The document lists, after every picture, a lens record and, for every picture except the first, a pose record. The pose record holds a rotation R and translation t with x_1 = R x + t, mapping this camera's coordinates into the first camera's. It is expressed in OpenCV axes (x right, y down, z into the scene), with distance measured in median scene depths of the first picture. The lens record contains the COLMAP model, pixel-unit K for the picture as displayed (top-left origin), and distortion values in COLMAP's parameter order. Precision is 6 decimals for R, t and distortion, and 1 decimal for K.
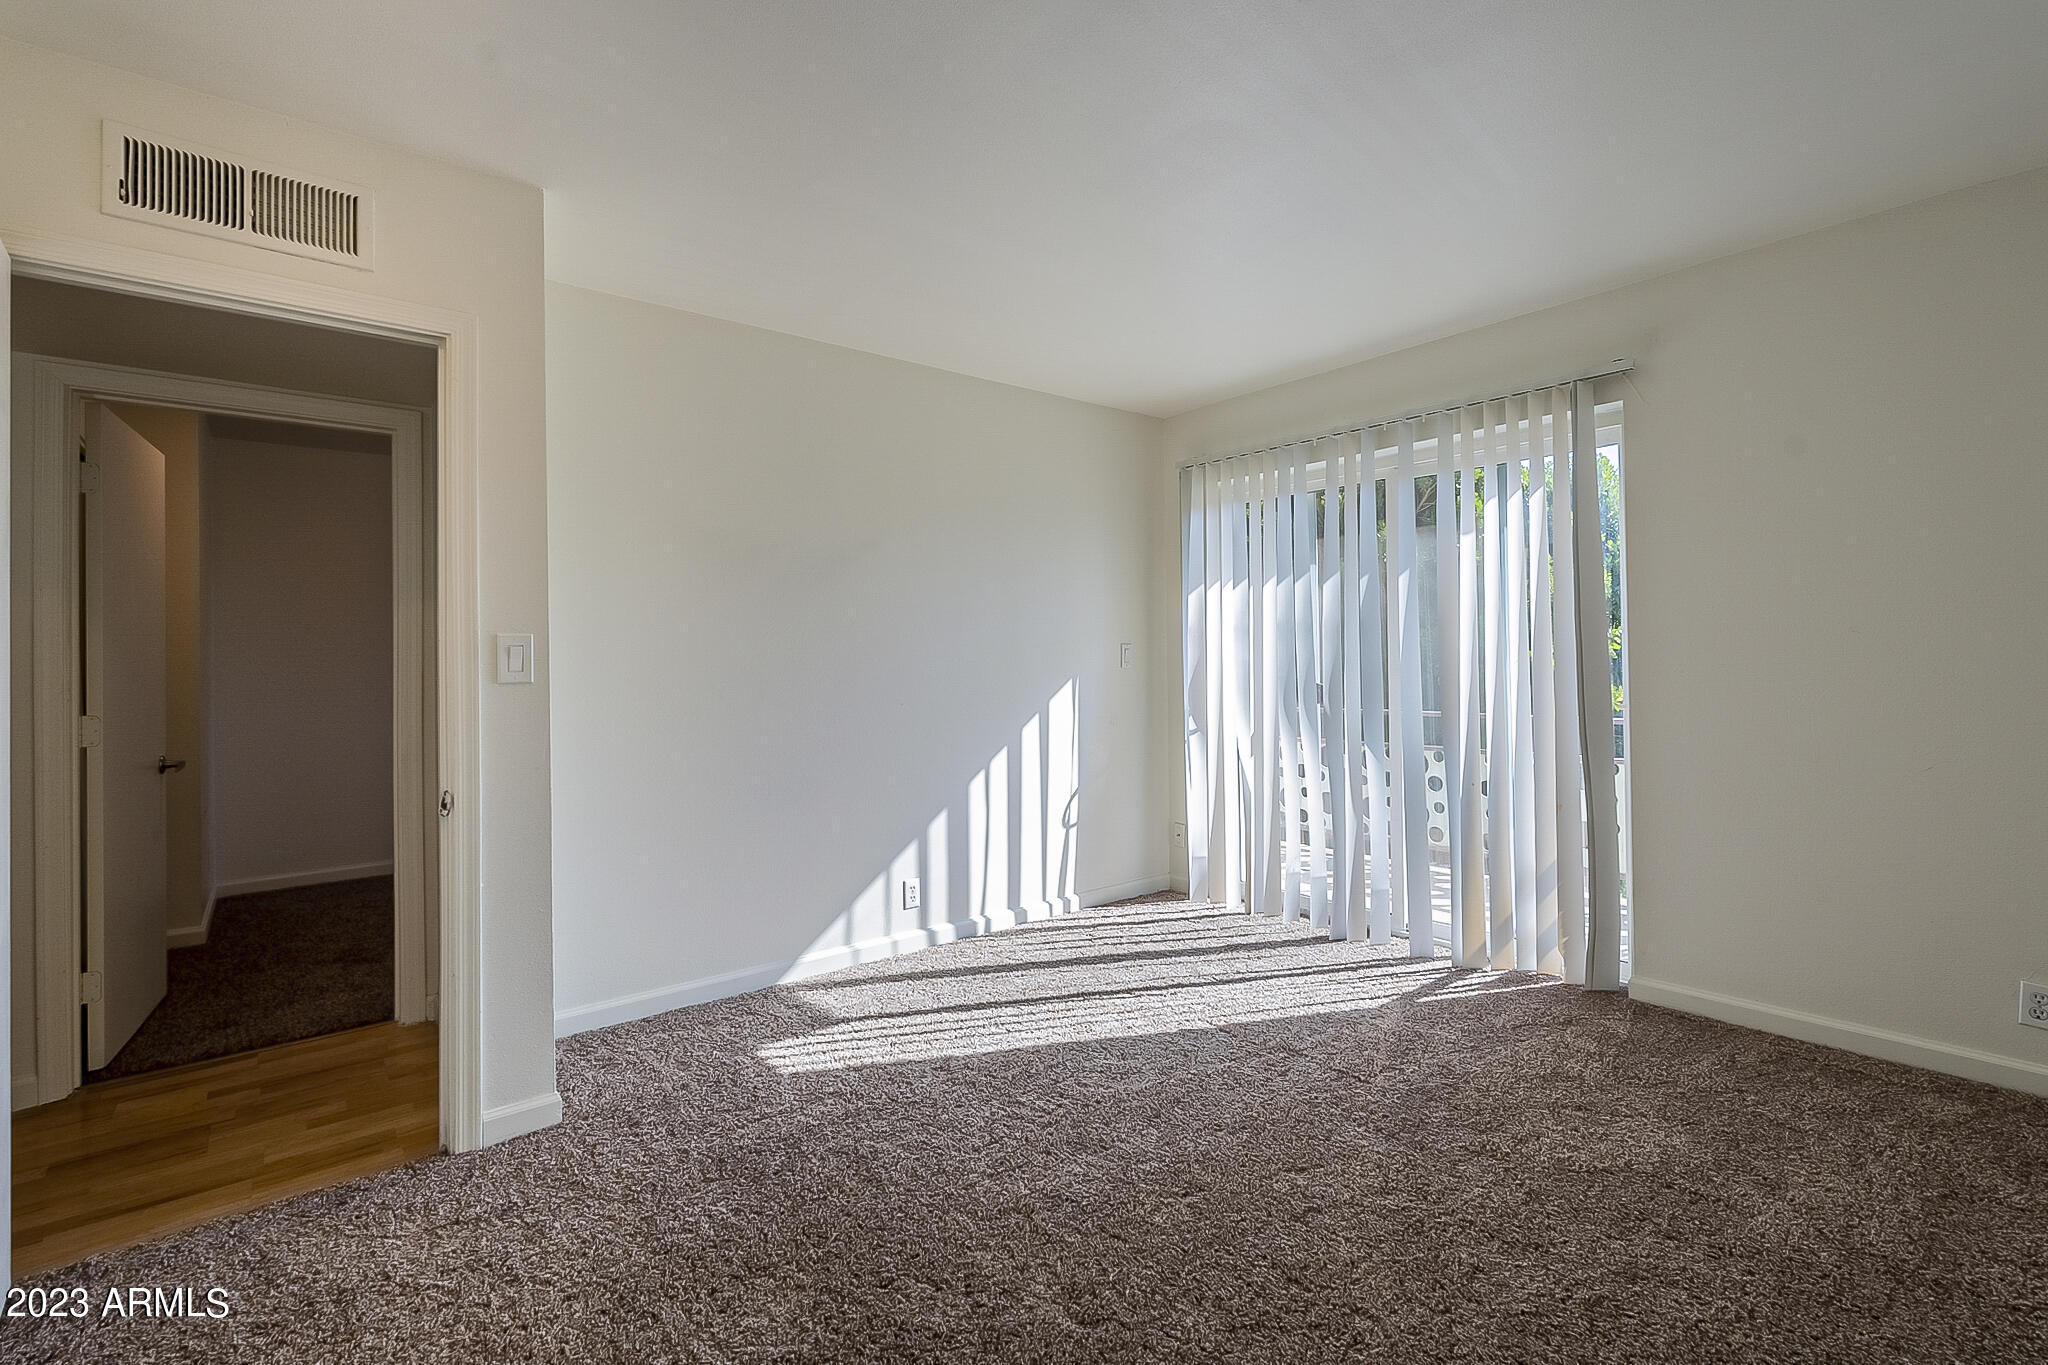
lens RADIAL K [[909.2, 0, 1033.2], [0, 909.2, 677.2], [0, 0, 1]] dist [-0.003736, -0.000217]
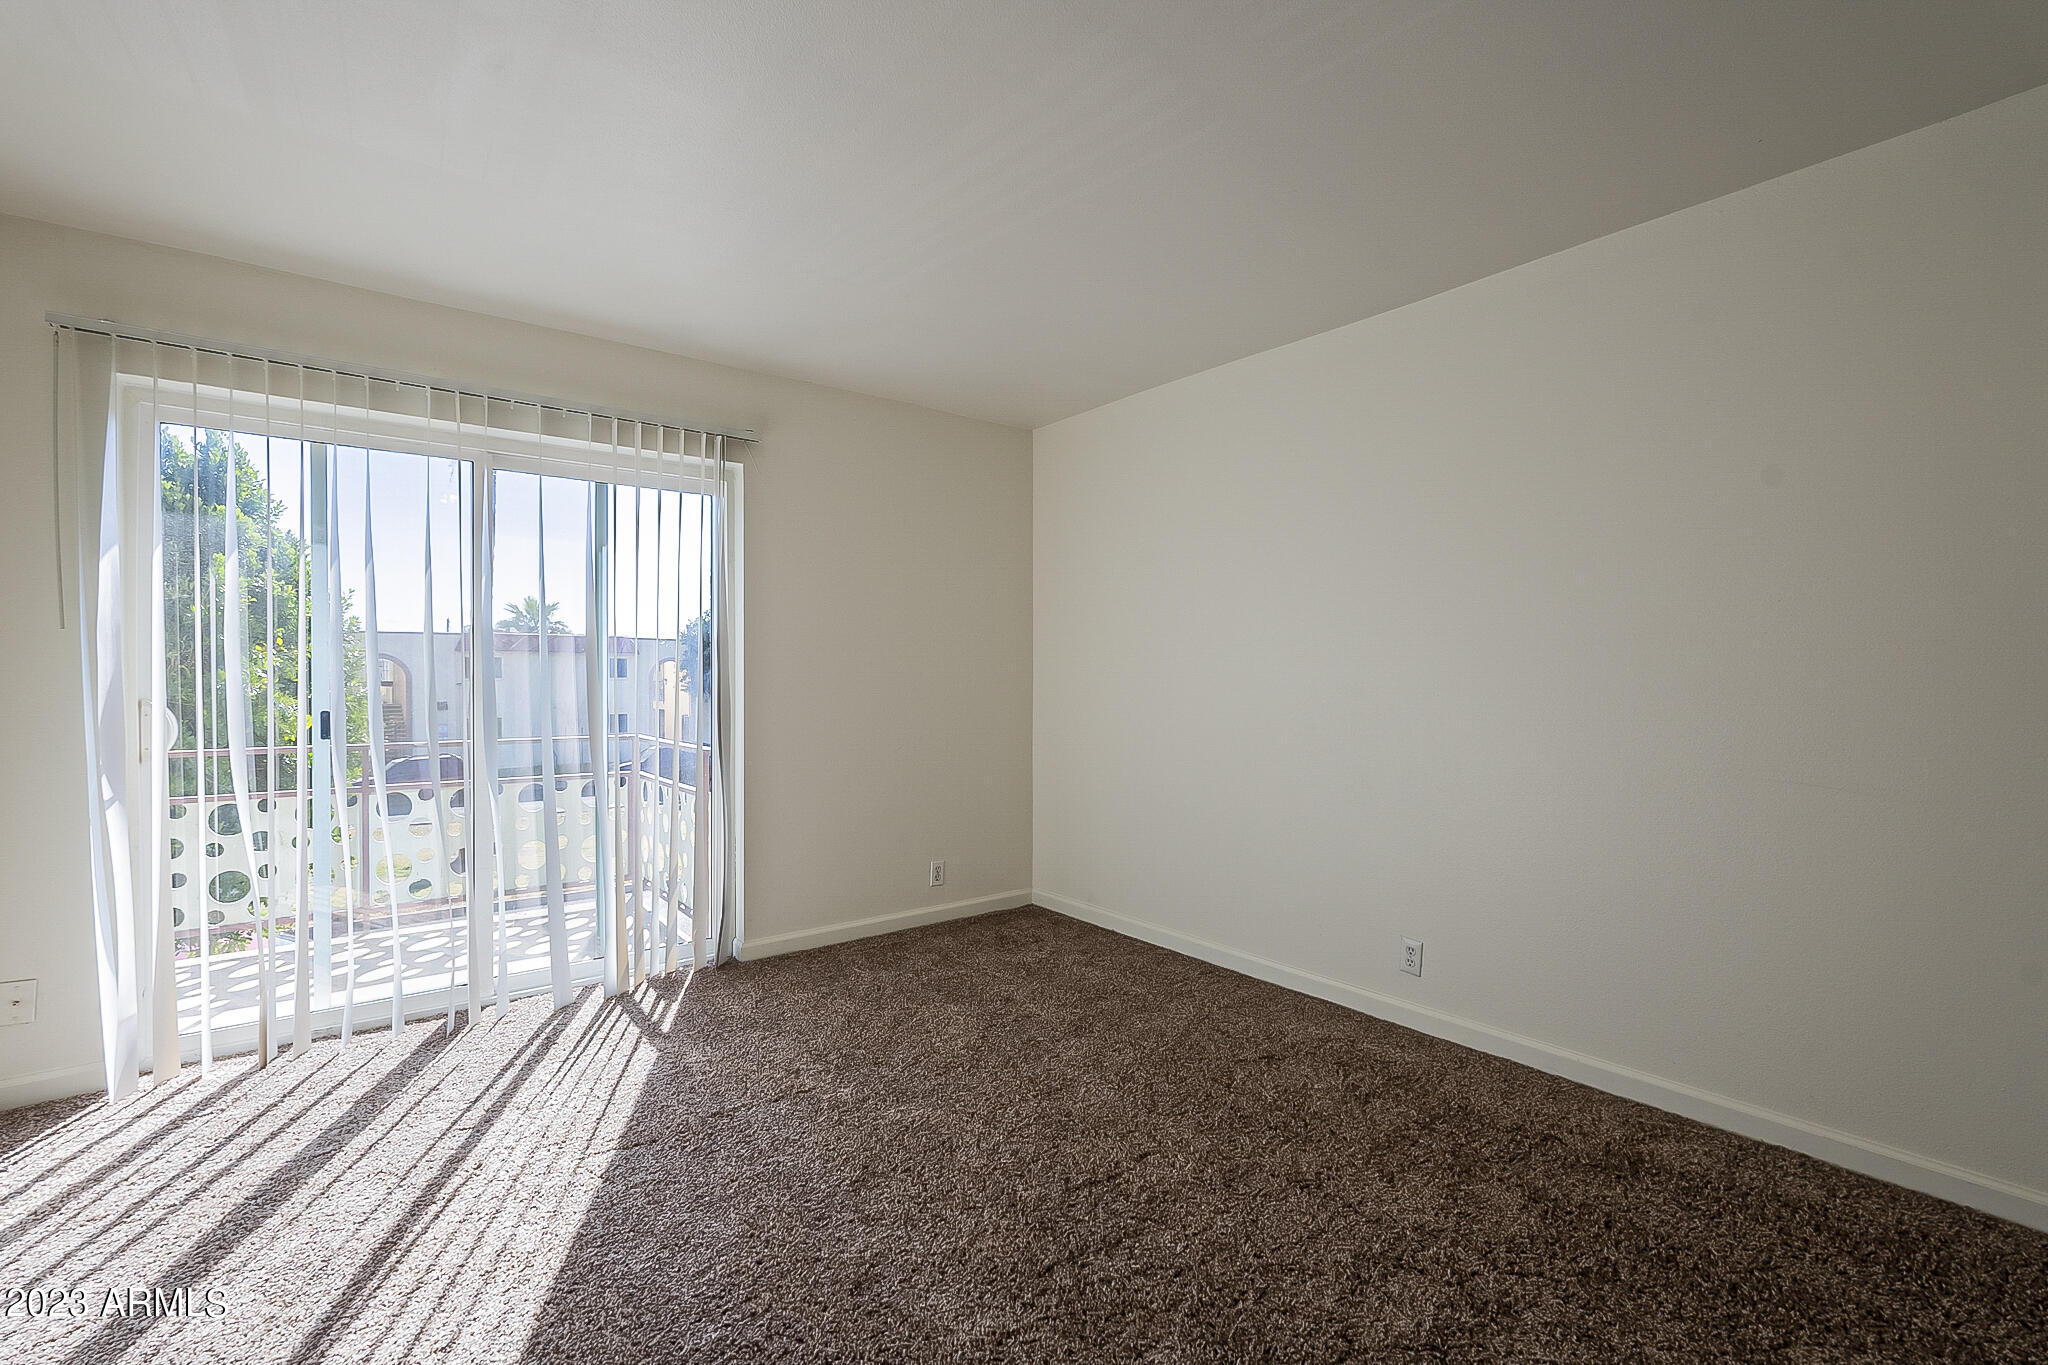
lens RADIAL K [[909.2, 0, 1019.1], [0, 909.2, 689.3], [0, 0, 1]] dist [-0.003736, -0.000217]
pose [[0.039474, -0.006781, 0.999198, -0.454057], [0.015672, 0.999858, 0.006166, -0.005934], [-0.999098, 0.015416, 0.039575, 0.506572]]
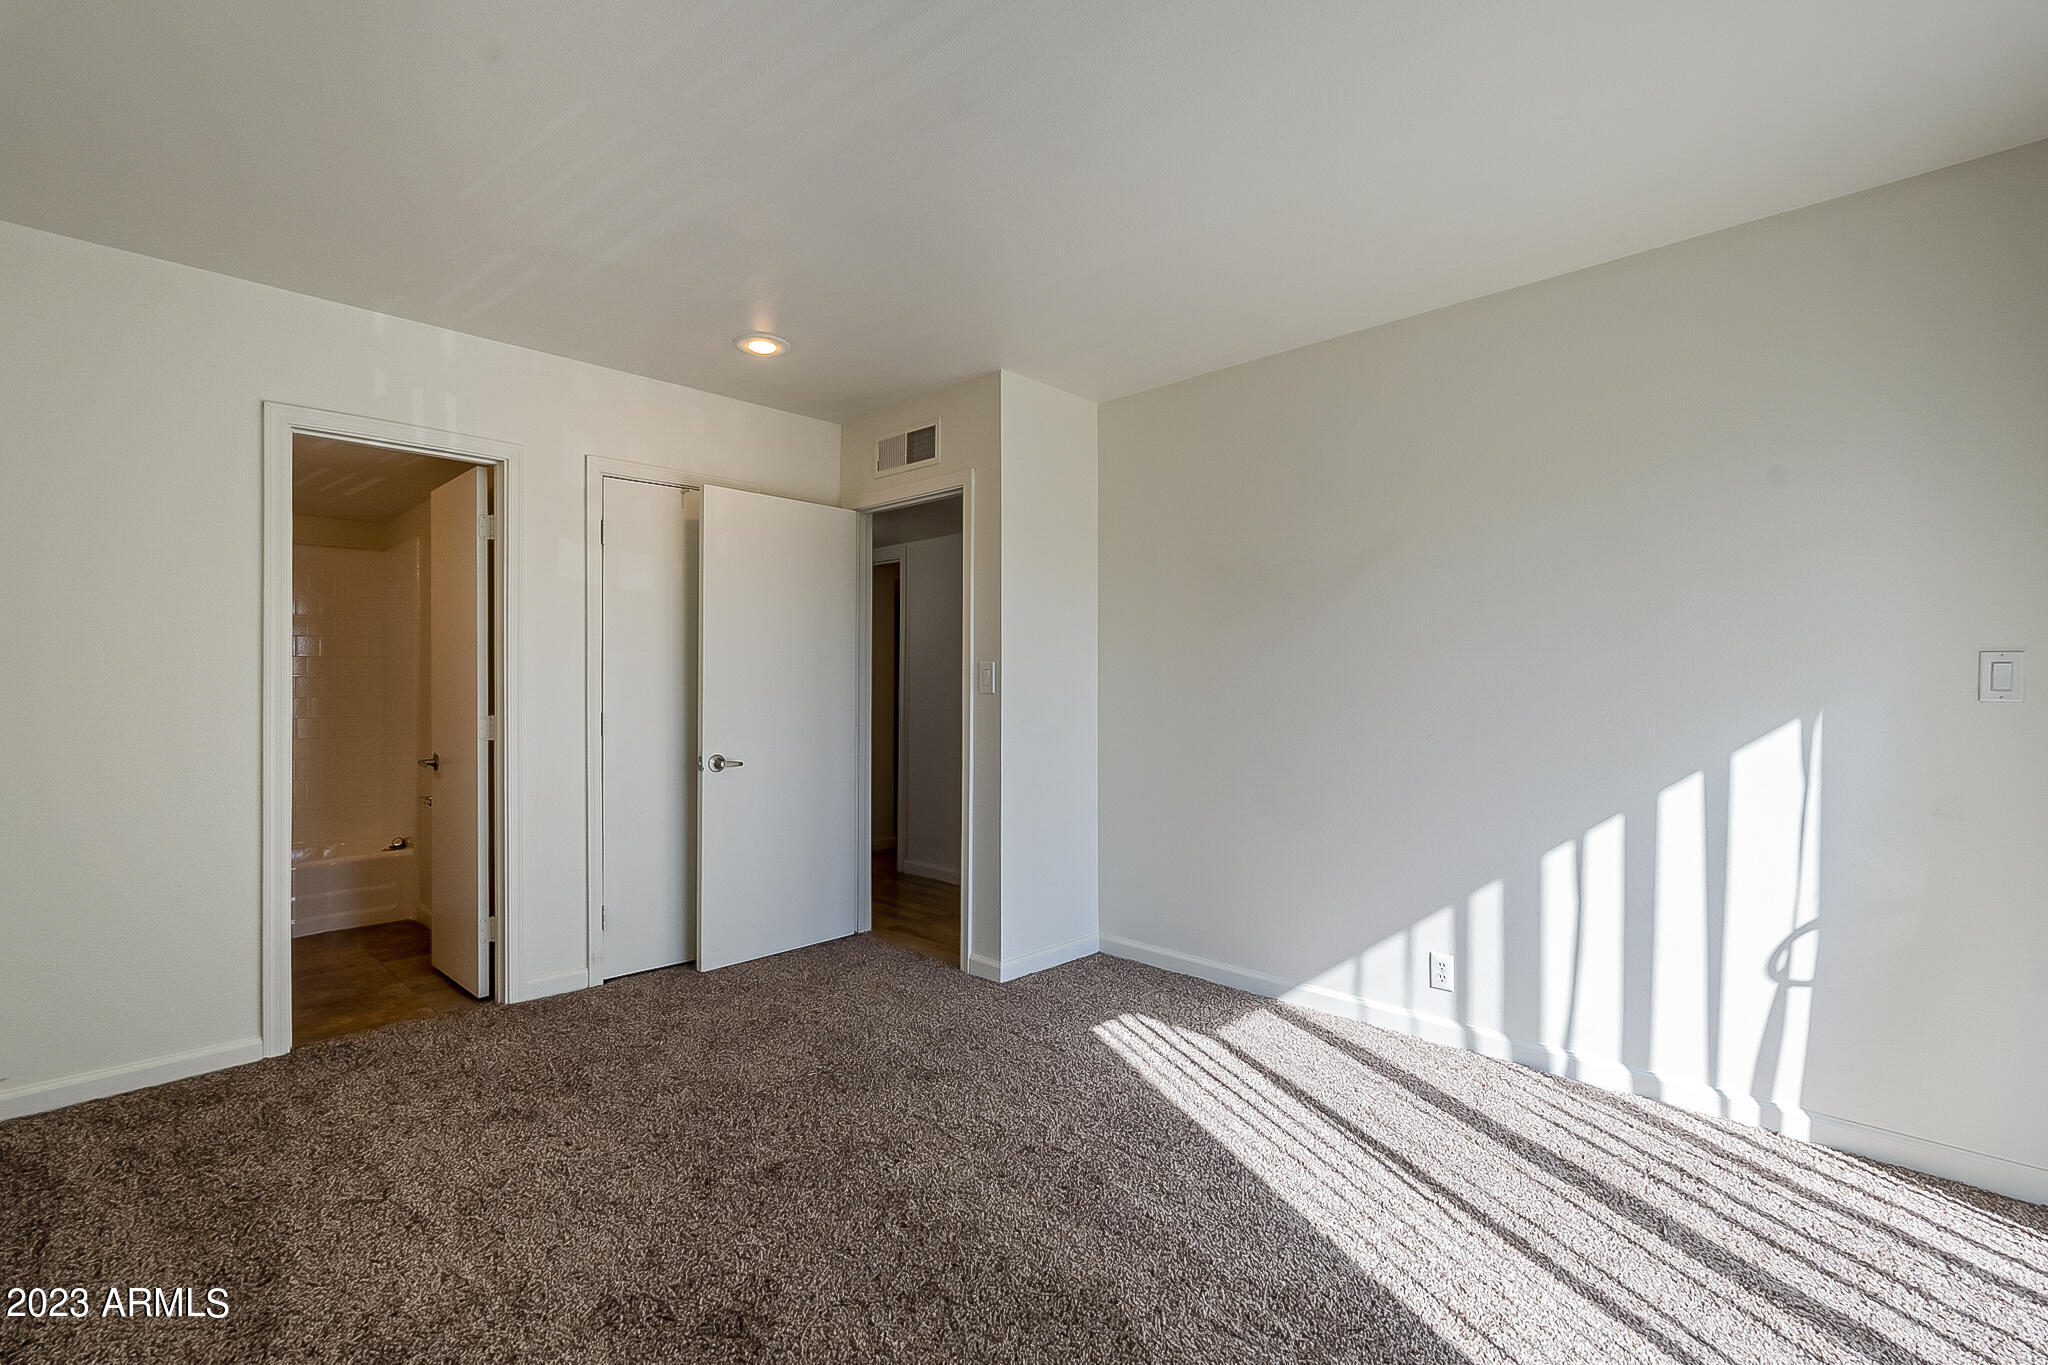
lens RADIAL K [[909.2, 0, 1028.7], [0, 909.2, 692.8], [0, 0, 1]] dist [-0.003736, -0.000217]
pose [[0.125508, 0.030015, -0.991639, 0.638982], [-0.023179, 0.999358, 0.027315, -0.022518], [0.991822, 0.019557, 0.126123, 0.557241]]
